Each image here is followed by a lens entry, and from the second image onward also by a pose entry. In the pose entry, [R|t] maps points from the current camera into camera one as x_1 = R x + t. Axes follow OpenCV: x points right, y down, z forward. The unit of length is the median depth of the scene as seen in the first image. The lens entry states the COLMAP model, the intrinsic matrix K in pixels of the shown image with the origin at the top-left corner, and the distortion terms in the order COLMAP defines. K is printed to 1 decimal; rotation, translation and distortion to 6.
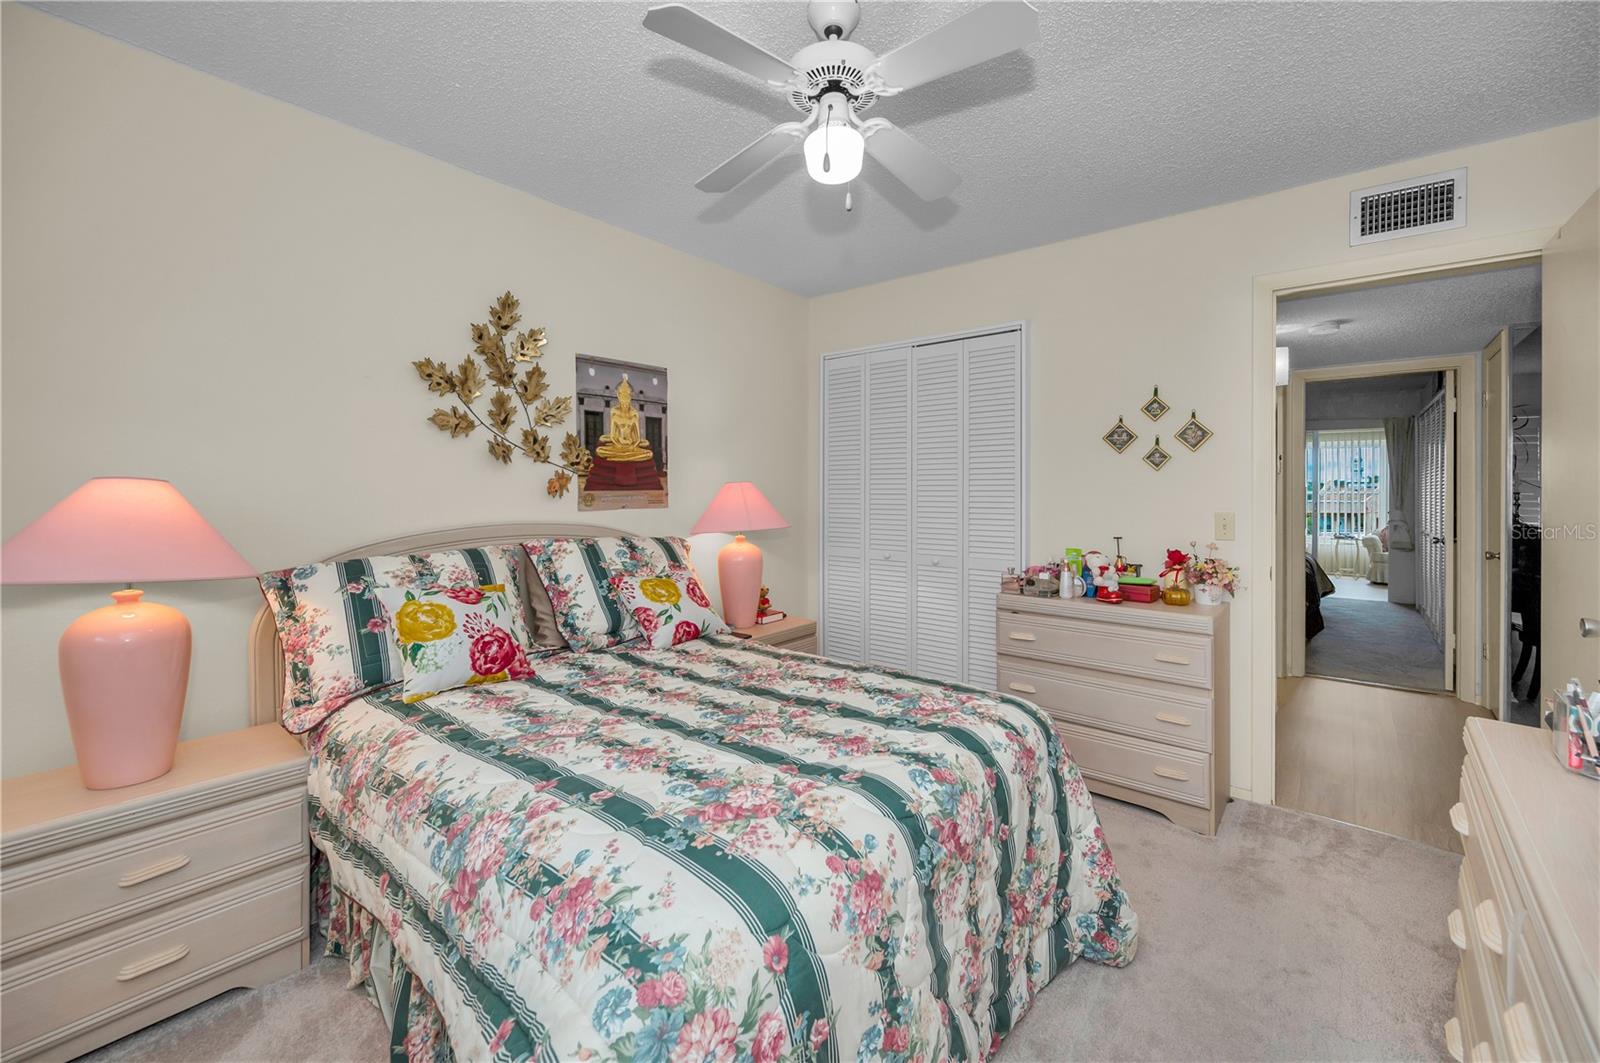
lens RADIAL K [[652.0, 0, 800.3], [0, 652.0, 487.6], [0, 0, 1]] dist [-0.000157, 0.000013]
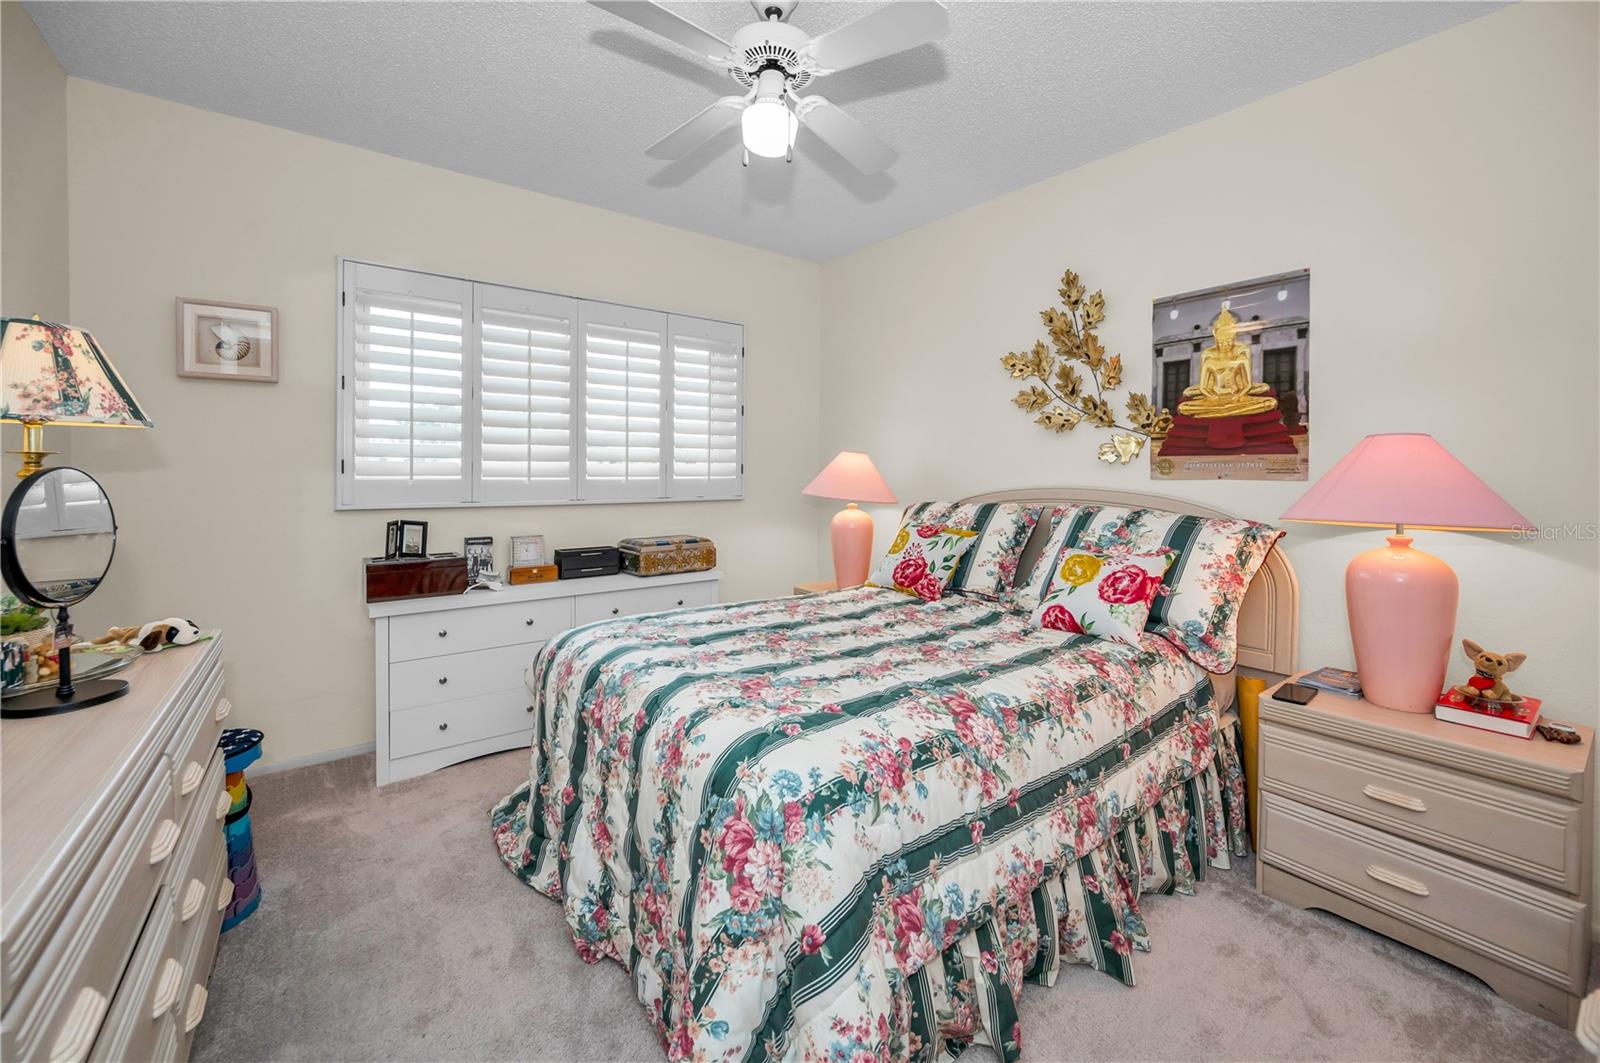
lens RADIAL K [[647.6, 0, 804.8], [0, 647.6, 479.4], [0, 0, 1]] dist [-0.000084, 0.000087]
pose [[-0.216693, 0.017006, -0.976092, 0.617300], [-0.003345, 0.999829, 0.018163, 0.022036], [0.976234, 0.007201, -0.216600, 0.734328]]
